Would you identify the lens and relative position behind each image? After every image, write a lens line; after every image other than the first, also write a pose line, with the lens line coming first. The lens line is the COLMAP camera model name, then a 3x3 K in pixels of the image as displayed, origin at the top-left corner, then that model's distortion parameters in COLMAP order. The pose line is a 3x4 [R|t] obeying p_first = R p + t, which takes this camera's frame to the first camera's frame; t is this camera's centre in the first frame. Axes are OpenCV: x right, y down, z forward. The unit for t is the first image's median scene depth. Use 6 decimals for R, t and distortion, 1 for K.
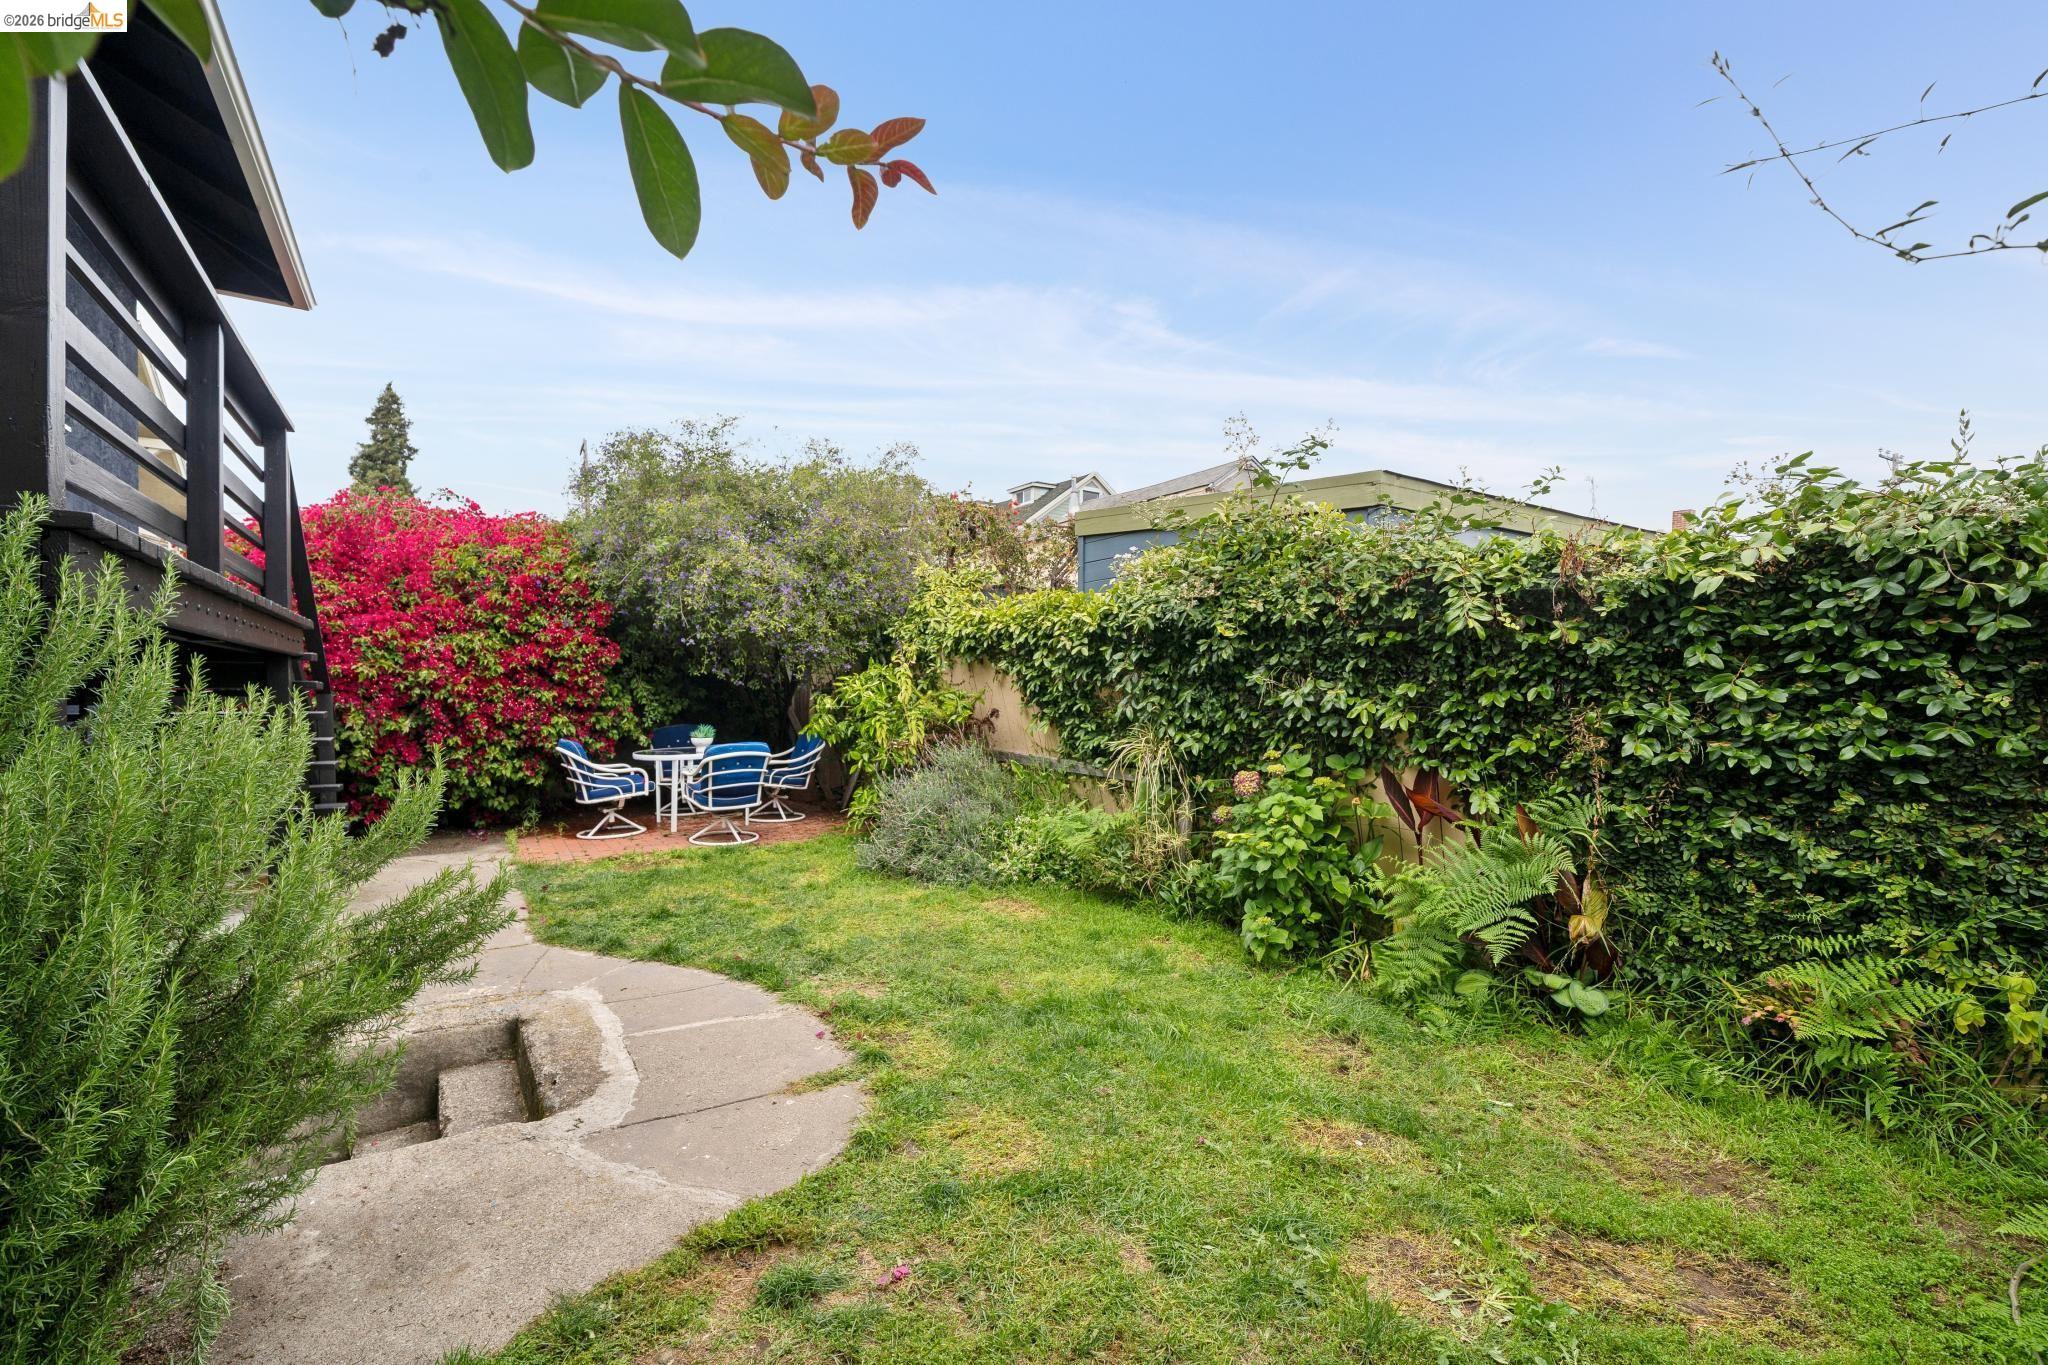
lens RADIAL K [[841.4, 0, 981.6], [0, 841.4, 686.3], [0, 0, 1]] dist [-0.009482, -0.000099]
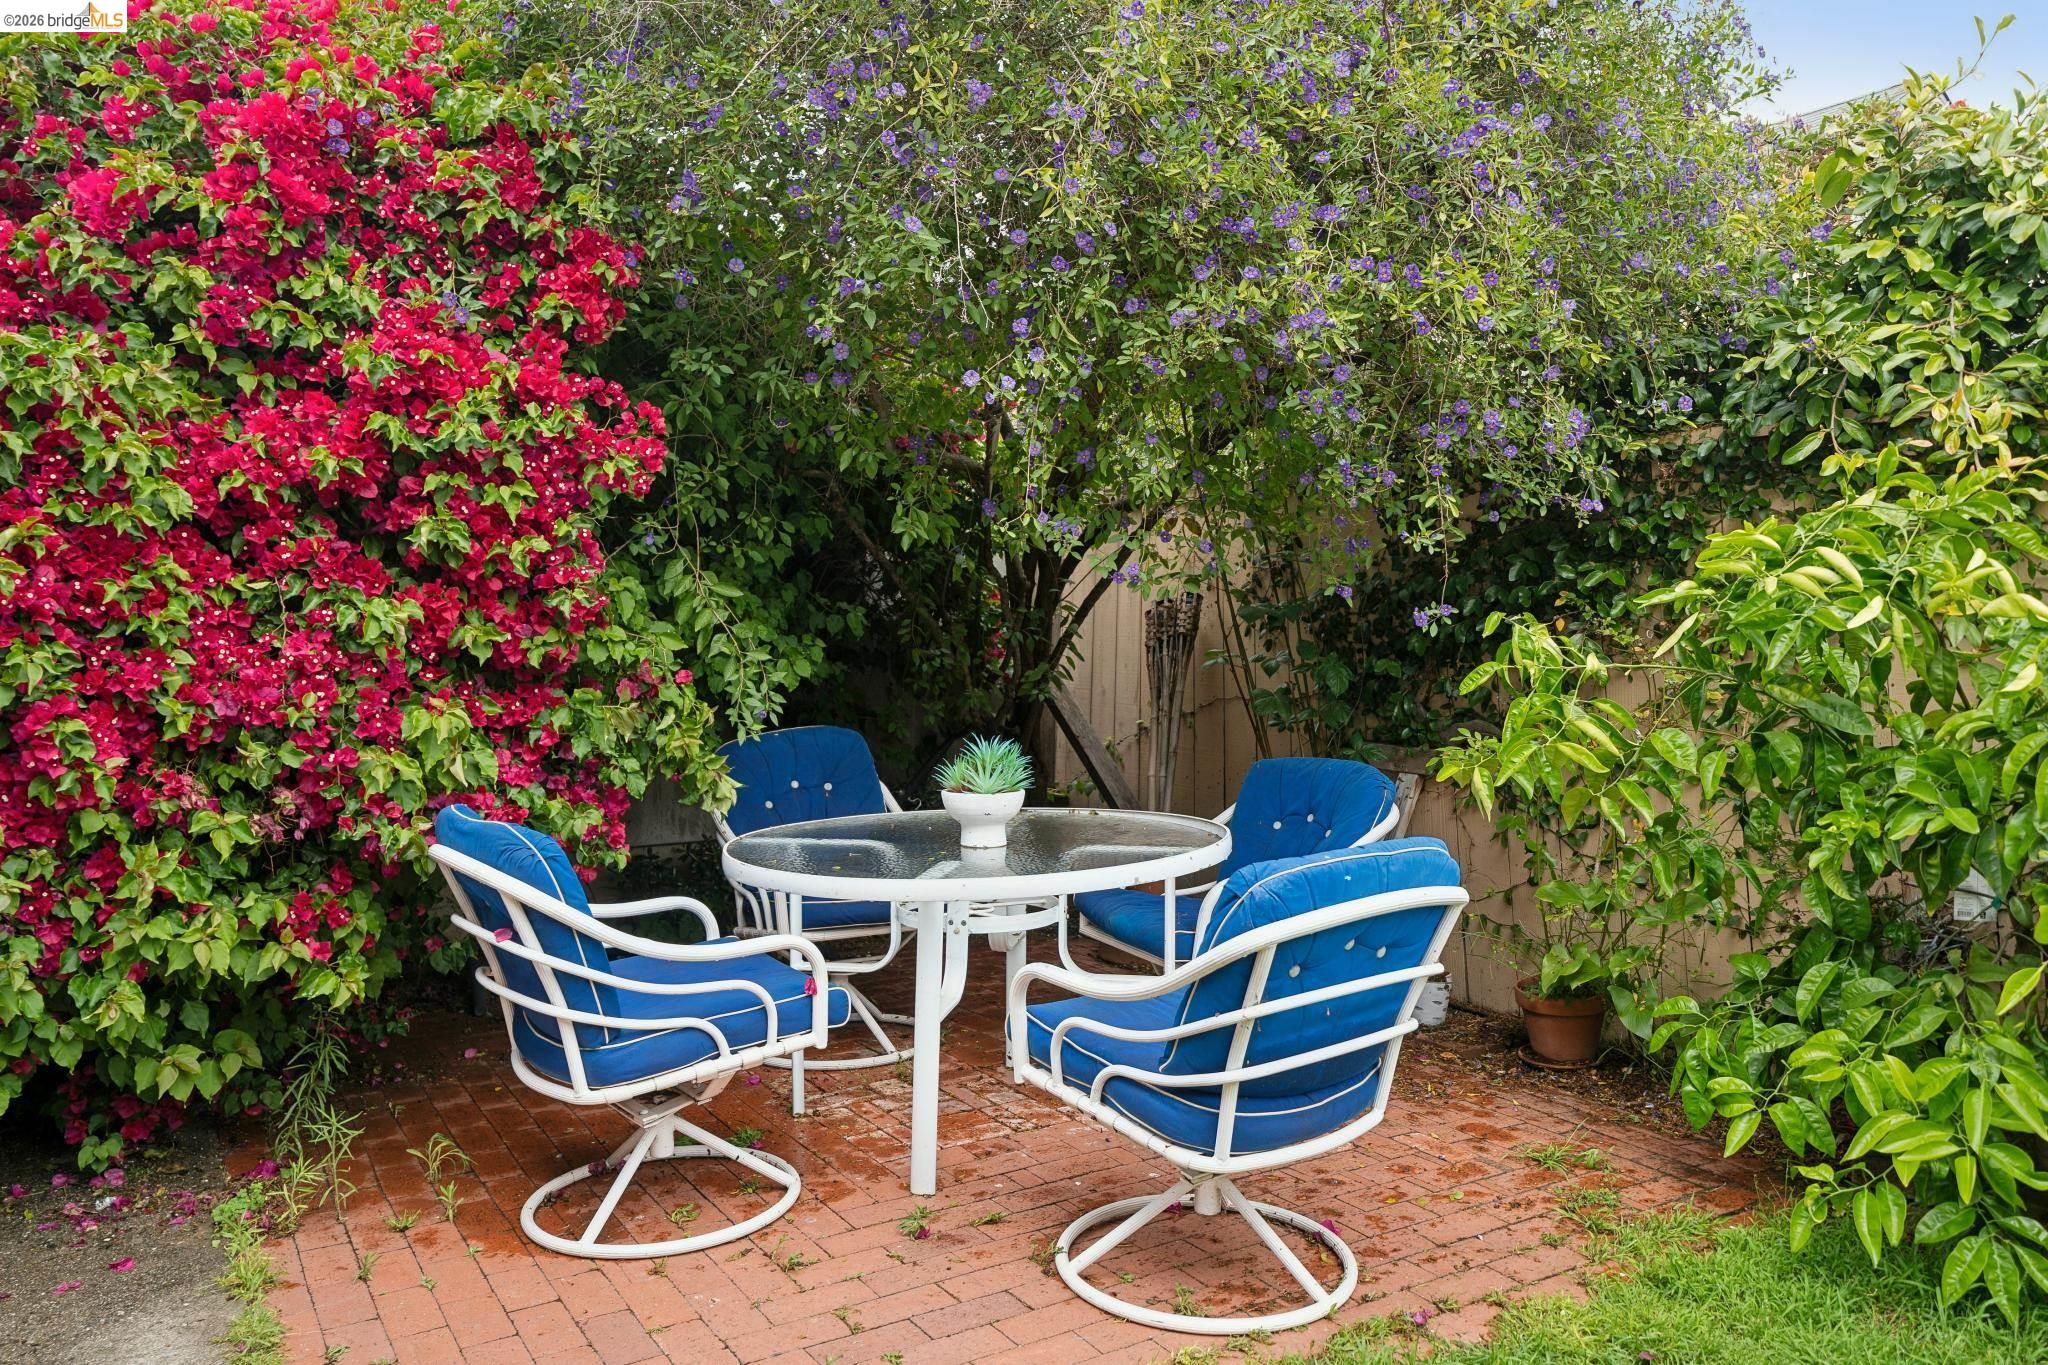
lens RADIAL K [[1514.3, 0, 1024.4], [0, 1514.3, 684.7], [0, 0, 1]] dist [-0.000577, 0.002995]
pose [[0.999981, 0.004817, 0.003838, -0.344816], [-0.004968, 0.999172, 0.040373, 0.011872], [-0.003640, -0.040391, 0.999177, 0.585581]]
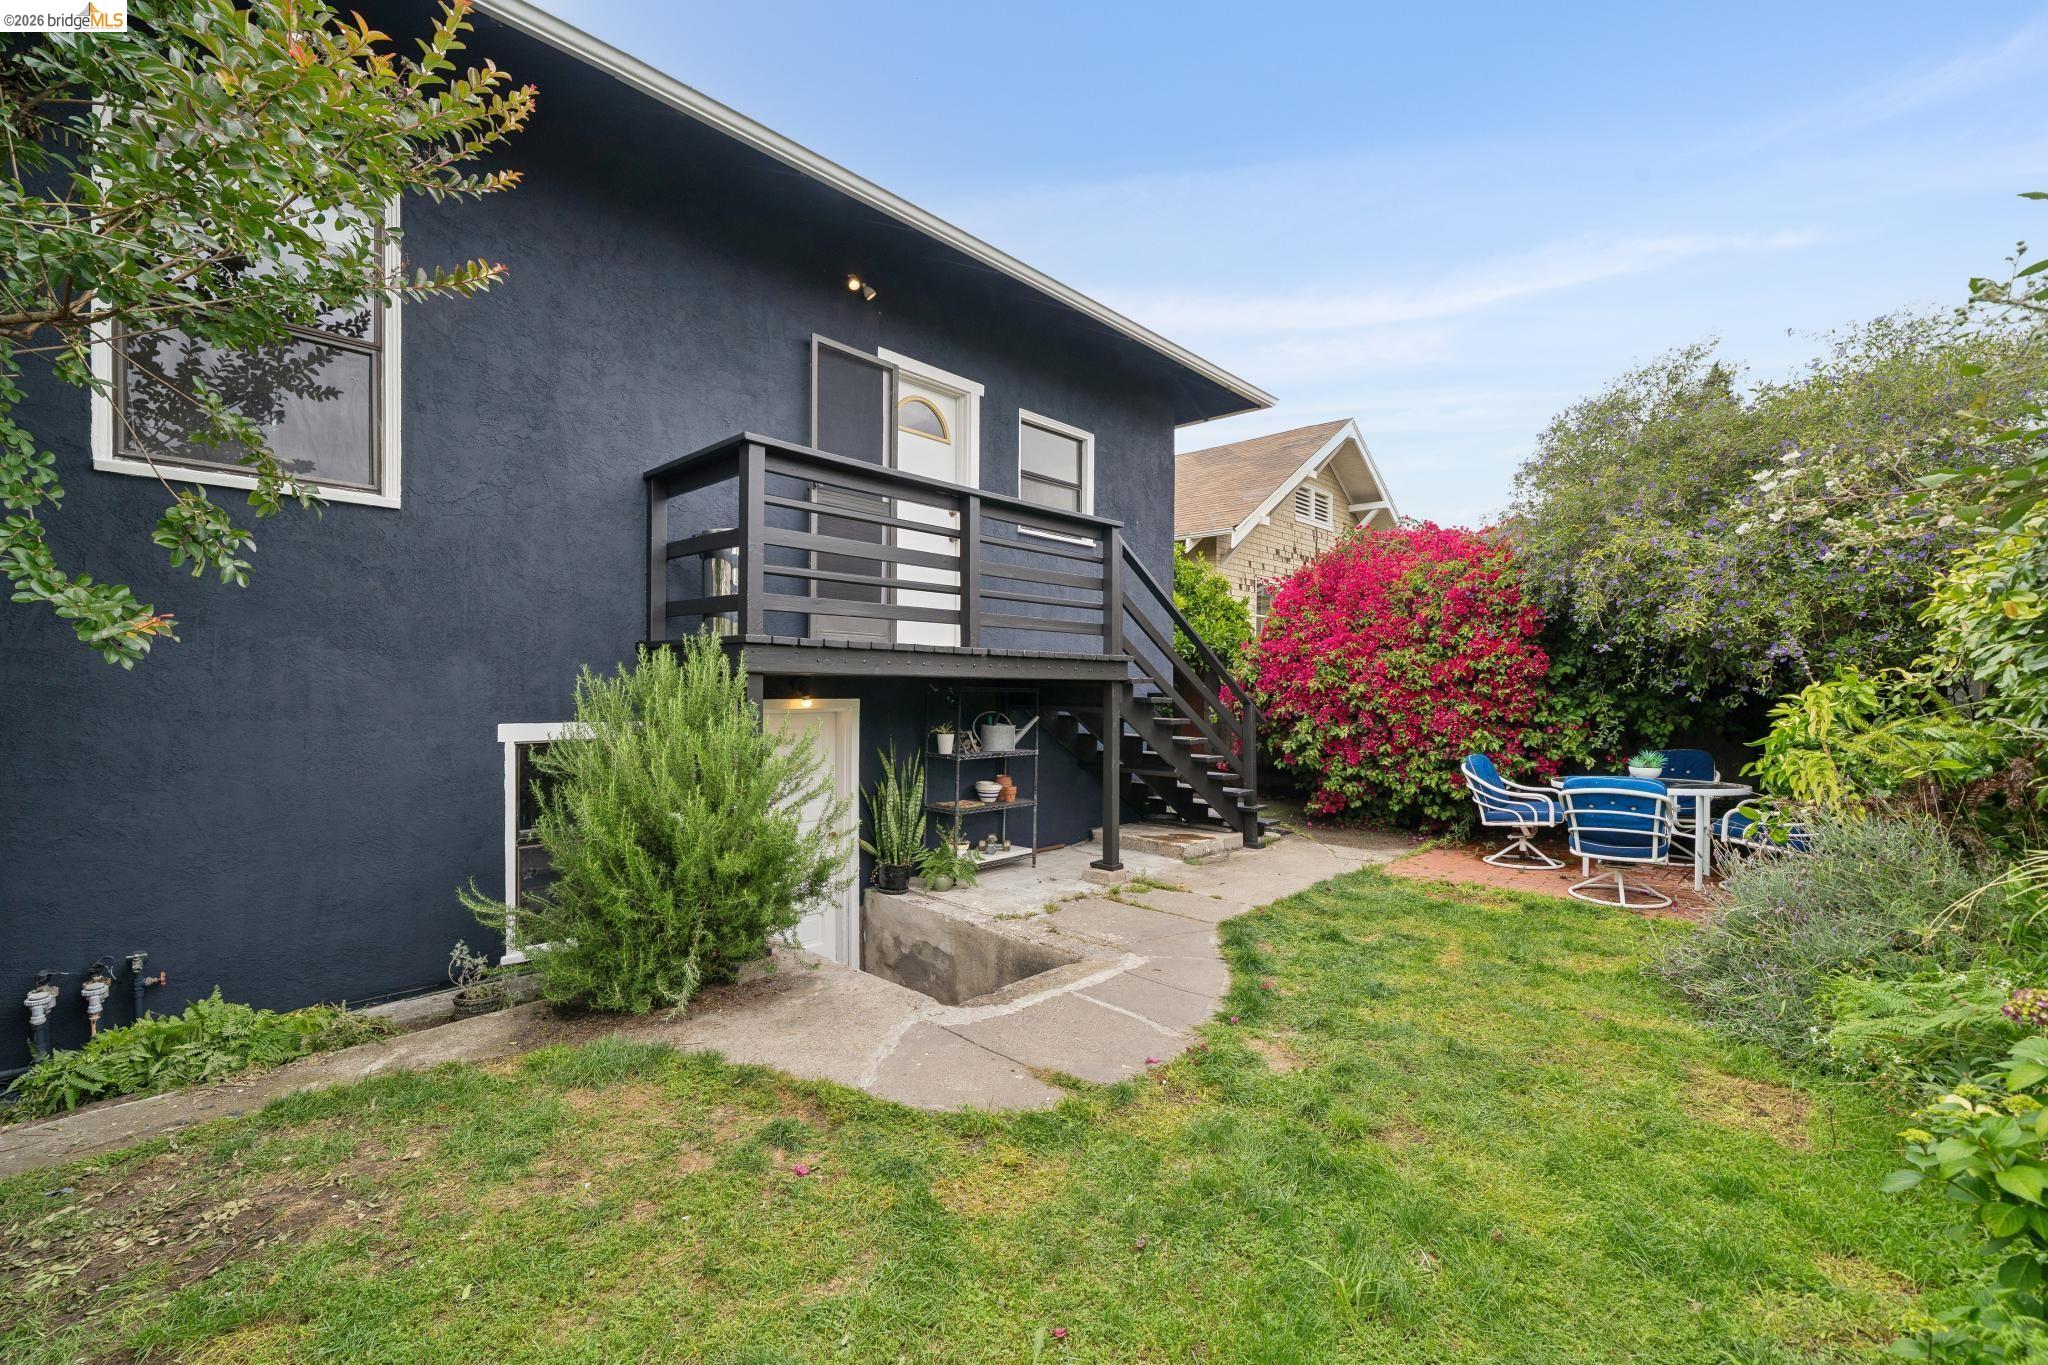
lens RADIAL K [[862.9, 0, 1026.2], [0, 862.9, 692.3], [0, 0, 1]] dist [-0.001824, -0.000075]
pose [[0.260607, 0.007556, -0.965415, 0.318475], [-0.002184, 0.999971, 0.007236, -0.014508], [0.965442, 0.000223, 0.260616, 0.243563]]
